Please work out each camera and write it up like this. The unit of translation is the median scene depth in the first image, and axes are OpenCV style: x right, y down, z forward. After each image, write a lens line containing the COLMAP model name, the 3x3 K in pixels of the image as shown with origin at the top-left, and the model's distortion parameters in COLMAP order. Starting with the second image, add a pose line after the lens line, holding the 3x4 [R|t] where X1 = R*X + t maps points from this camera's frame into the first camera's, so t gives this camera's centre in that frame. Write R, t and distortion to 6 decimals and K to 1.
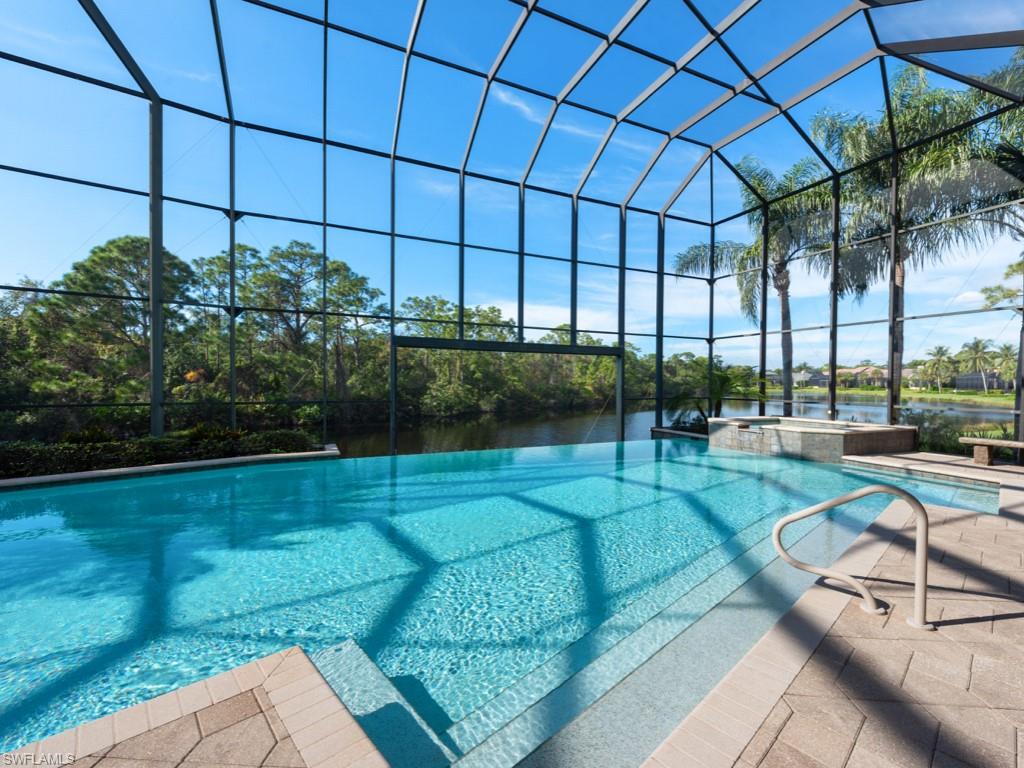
lens RADIAL K [[415.0, 0, 512.0], [0, 415.0, 384.0], [0, 0, 1]] dist [0.029051, 0.000137]
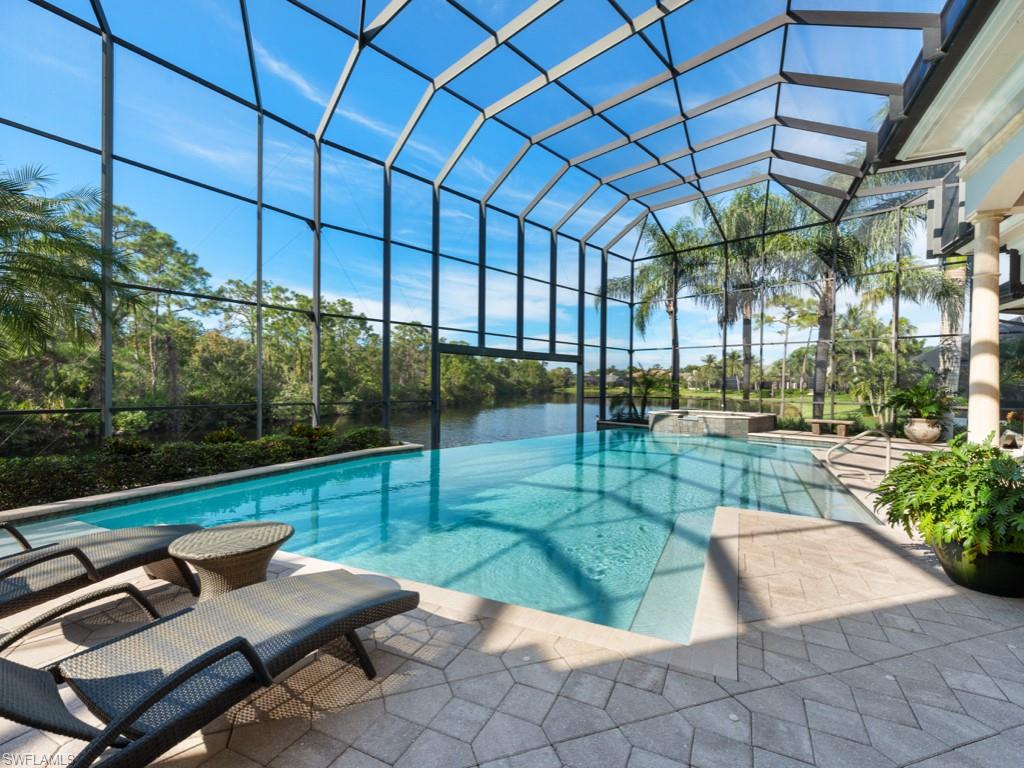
lens RADIAL K [[460.1, 0, 512.0], [0, 460.1, 384.0], [0, 0, 1]] dist [0.080721, 0.000285]
pose [[0.923495, 0.004510, 0.383584, -0.357092], [-0.004628, 0.999989, -0.000617, -0.002844], [-0.383583, -0.001206, 0.923506, -0.140227]]
